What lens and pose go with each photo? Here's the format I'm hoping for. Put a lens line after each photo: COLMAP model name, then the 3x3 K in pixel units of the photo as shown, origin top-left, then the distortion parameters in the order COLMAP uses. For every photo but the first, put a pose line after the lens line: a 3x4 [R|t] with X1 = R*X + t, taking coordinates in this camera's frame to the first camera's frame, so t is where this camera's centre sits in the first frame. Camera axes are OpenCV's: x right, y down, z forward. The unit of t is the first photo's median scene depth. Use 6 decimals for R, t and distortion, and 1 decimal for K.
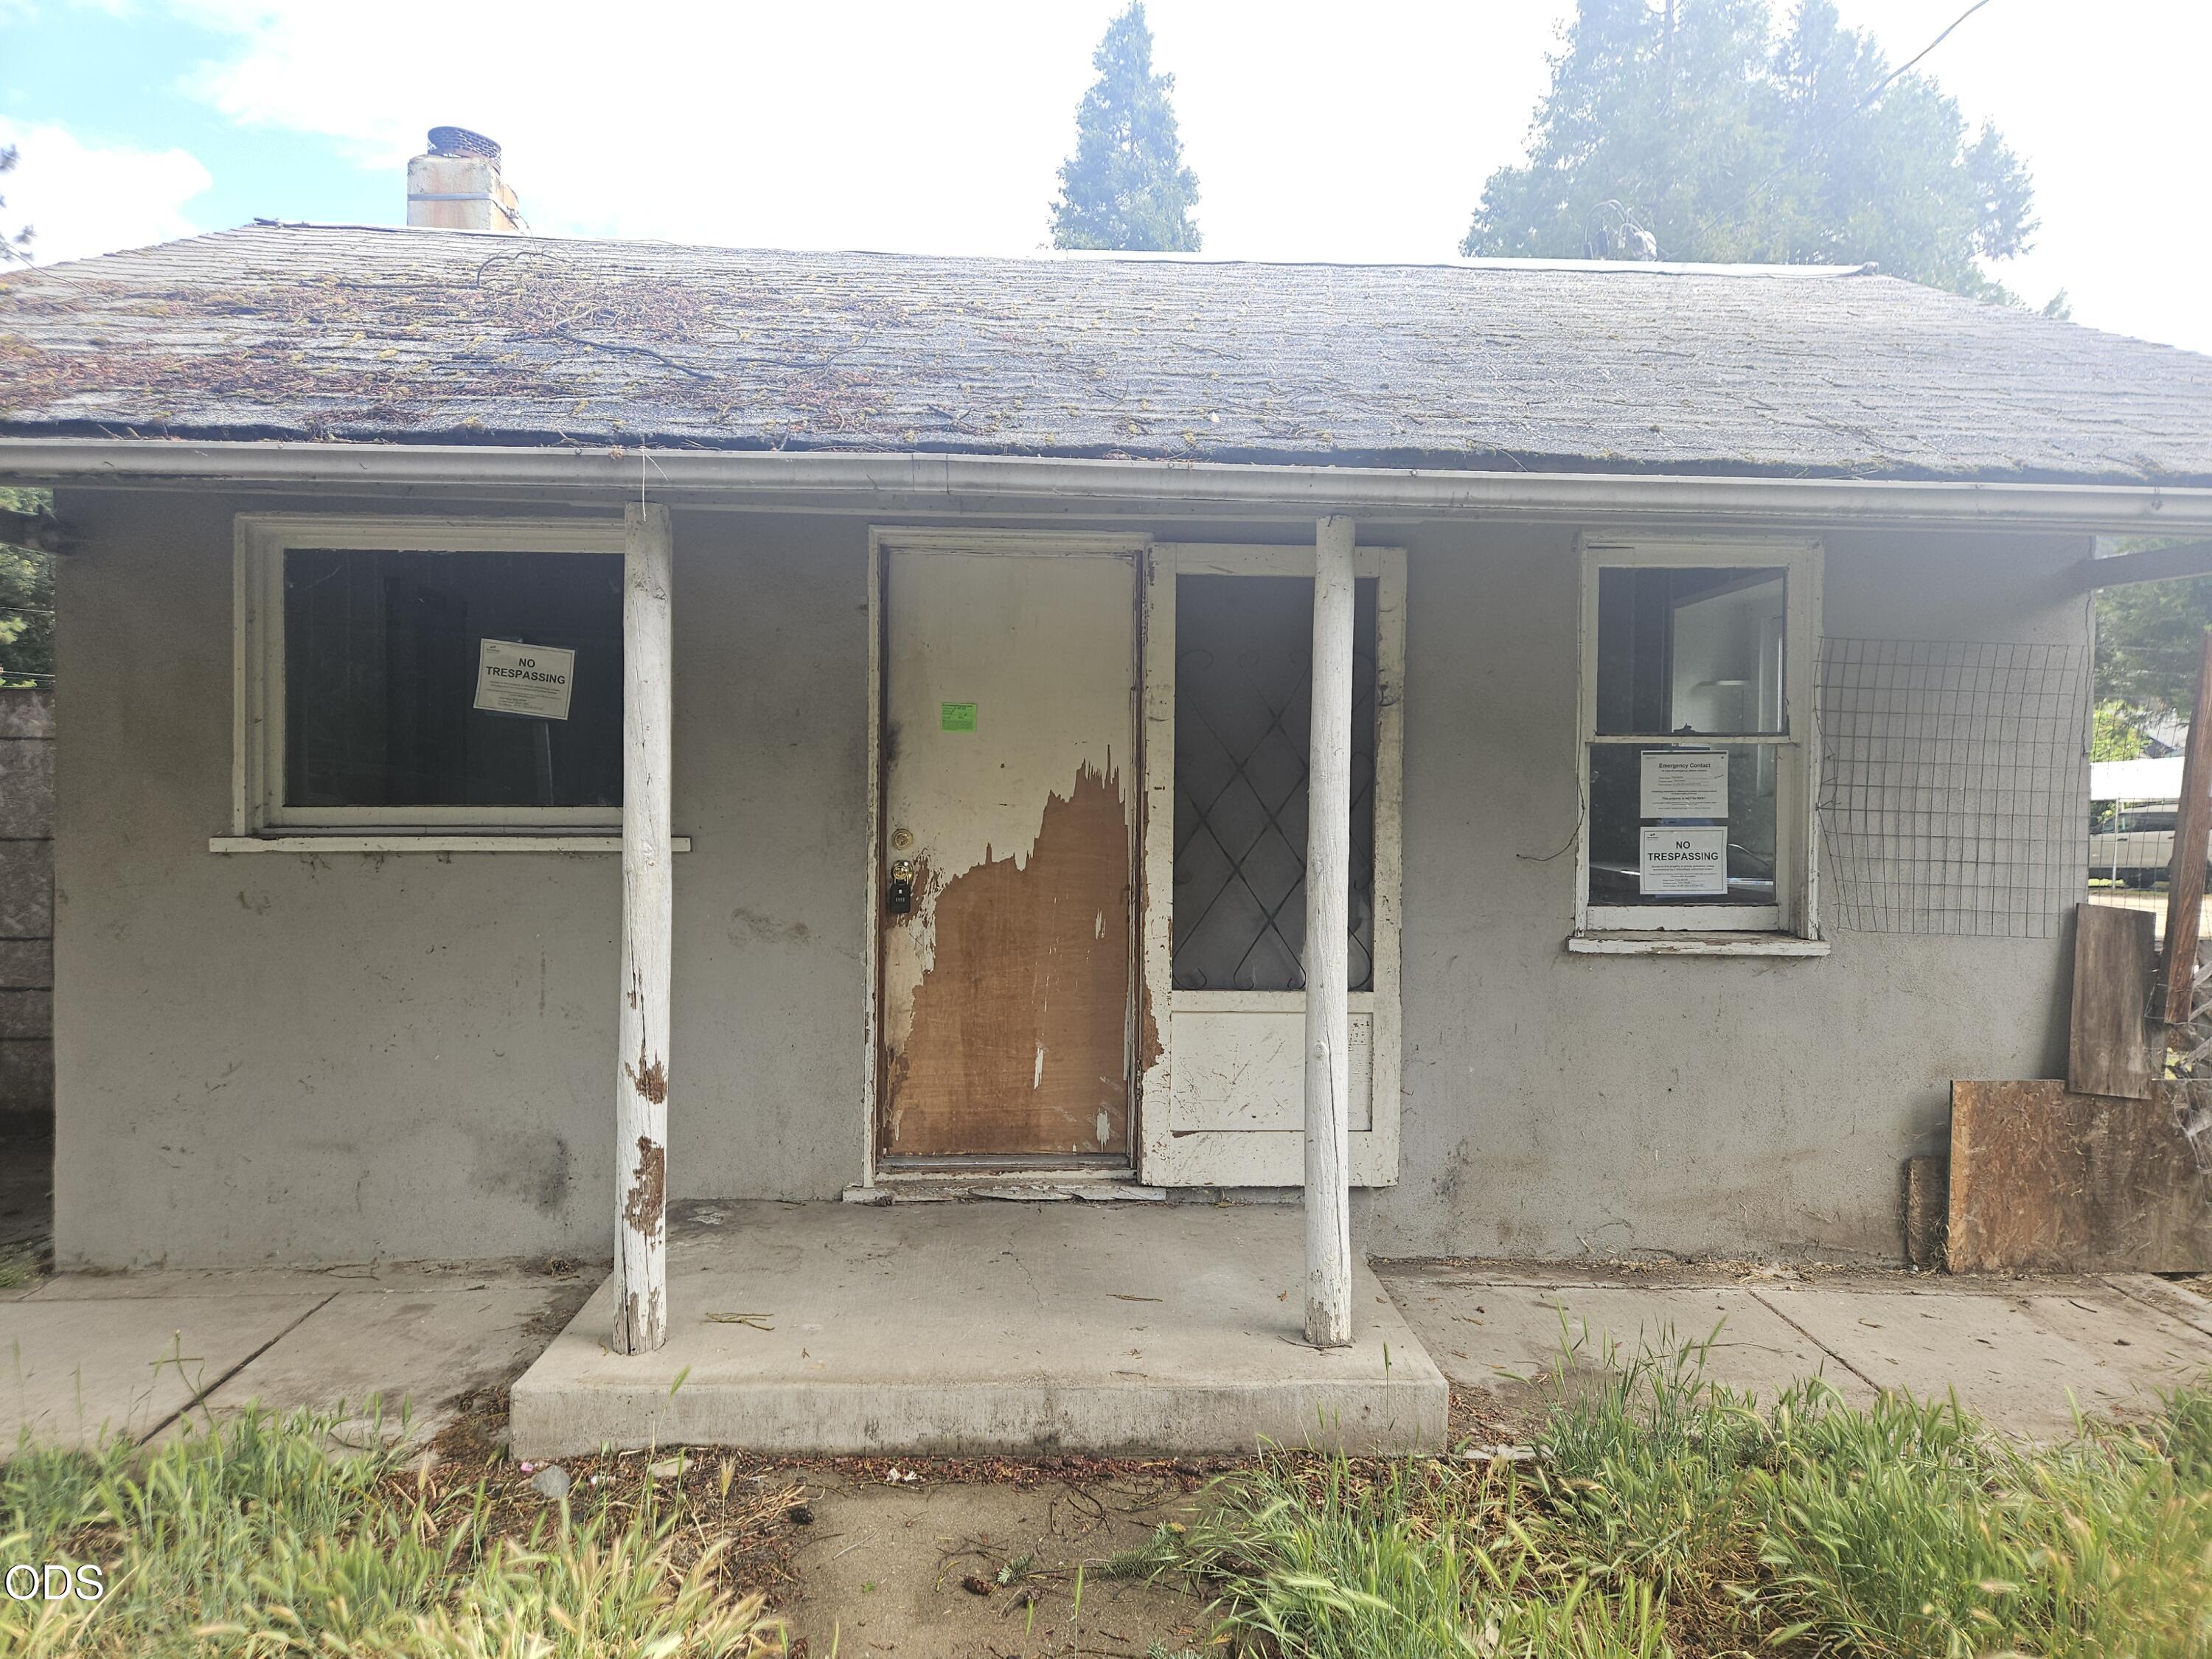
lens RADIAL K [[1446.1, 0, 1106.0], [0, 1446.1, 829.5], [0, 0, 1]] dist [0.093076, -0.084824]
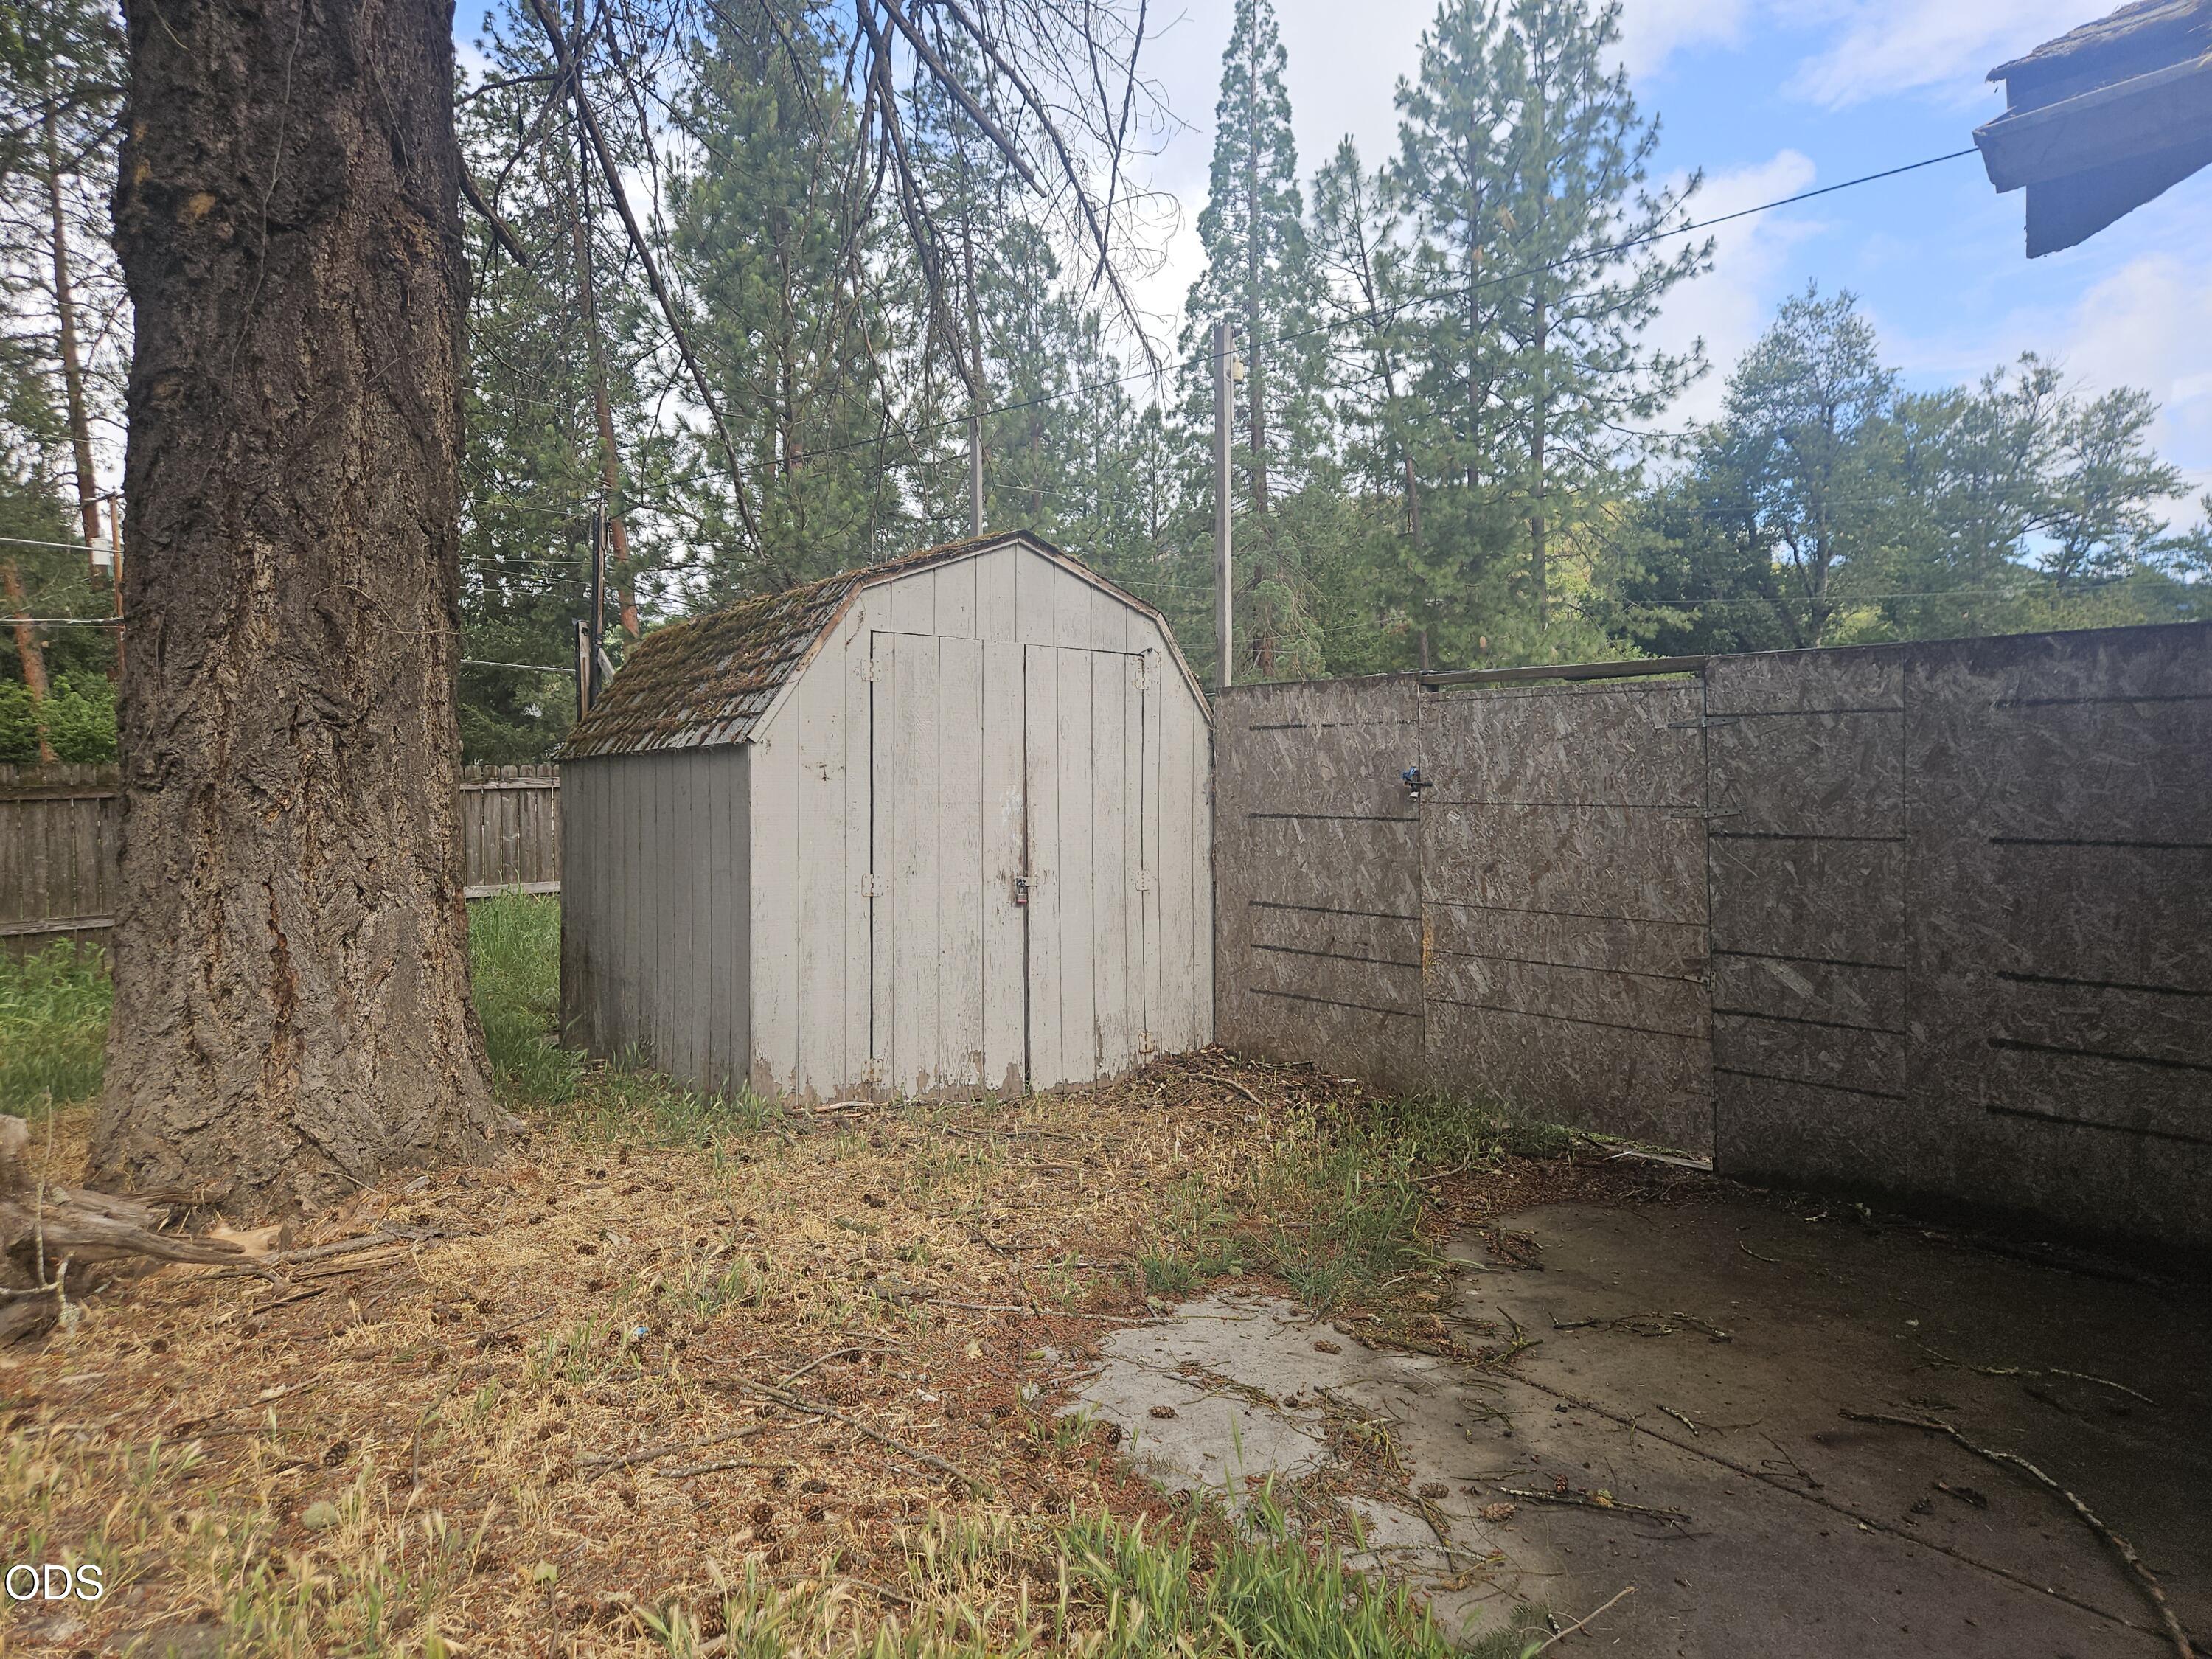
lens RADIAL K [[1446.1, 0, 1106.0], [0, 1446.1, 829.5], [0, 0, 1]] dist [0.093076, -0.084824]
pose [[0.549174, 0.004512, -0.835696, -0.431591], [0.016227, 0.999739, 0.016061, -0.019167], [0.835551, -0.022381, 0.548958, 0.217032]]
